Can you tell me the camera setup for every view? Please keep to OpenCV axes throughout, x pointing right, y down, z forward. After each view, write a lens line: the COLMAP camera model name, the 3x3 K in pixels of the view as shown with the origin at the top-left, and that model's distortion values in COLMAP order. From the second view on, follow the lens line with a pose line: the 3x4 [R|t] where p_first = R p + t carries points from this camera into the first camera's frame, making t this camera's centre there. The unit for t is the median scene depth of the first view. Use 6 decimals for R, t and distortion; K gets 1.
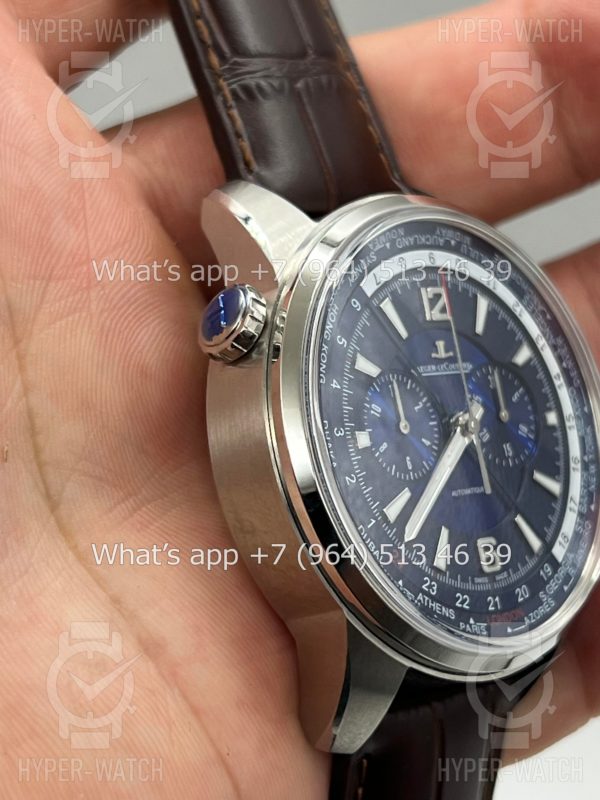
lens RADIAL K [[1890.9, 0, 298.4], [0, 1890.9, 401.4], [0, 0, 1]] dist [0.229365, 0.000000]
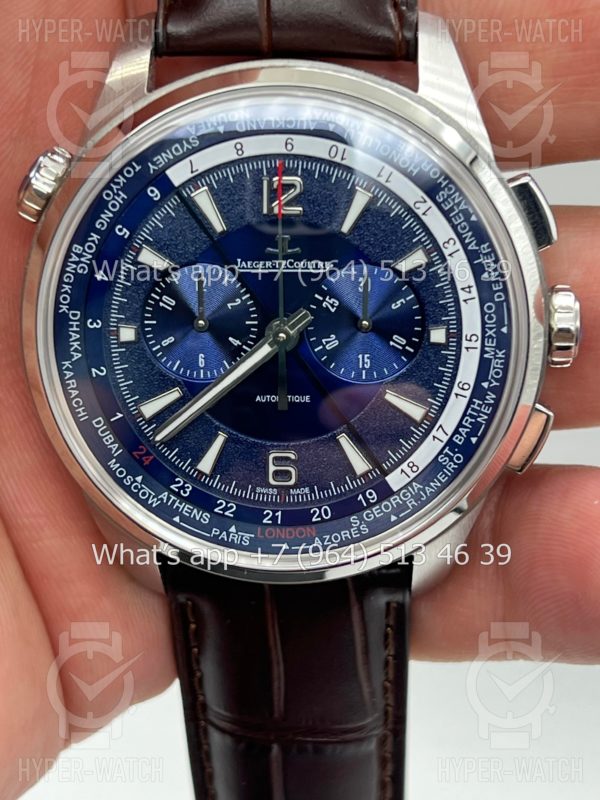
lens RADIAL K [[1890.9, 0, 300.2], [0, 1890.9, 400.2], [0, 0, 1]] dist [0.229365, 0.000000]
pose [[0.676313, 0.335467, -0.655791, 0.712151], [-0.050658, 0.909352, 0.412932, -0.340650], [0.734870, -0.246051, 0.632001, 0.408558]]
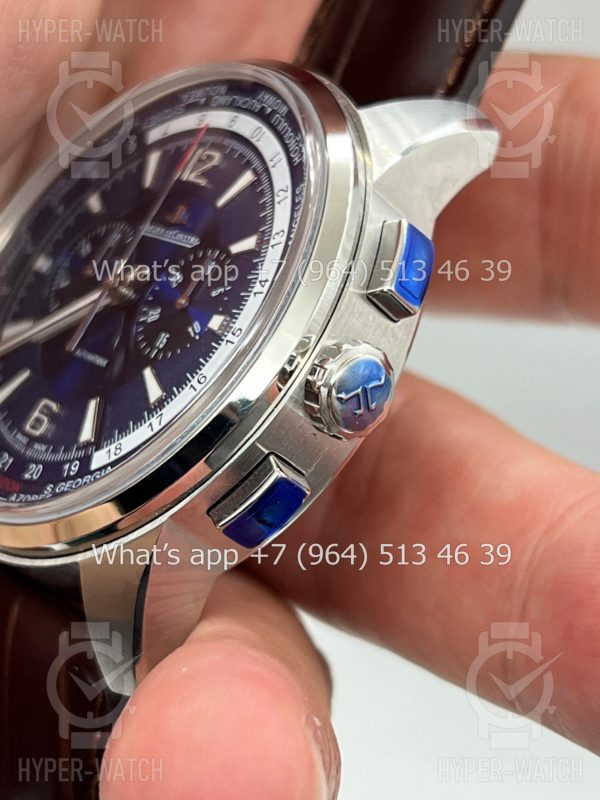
lens RADIAL K [[1890.9, 0, 299.8], [0, 1890.9, 400.3], [0, 0, 1]] dist [0.229365, 0.000000]
pose [[-0.116706, -0.013743, -0.993071, 0.923003], [-0.400217, 0.915776, 0.034360, -0.001917], [0.908959, 0.401454, -0.112377, 1.184983]]
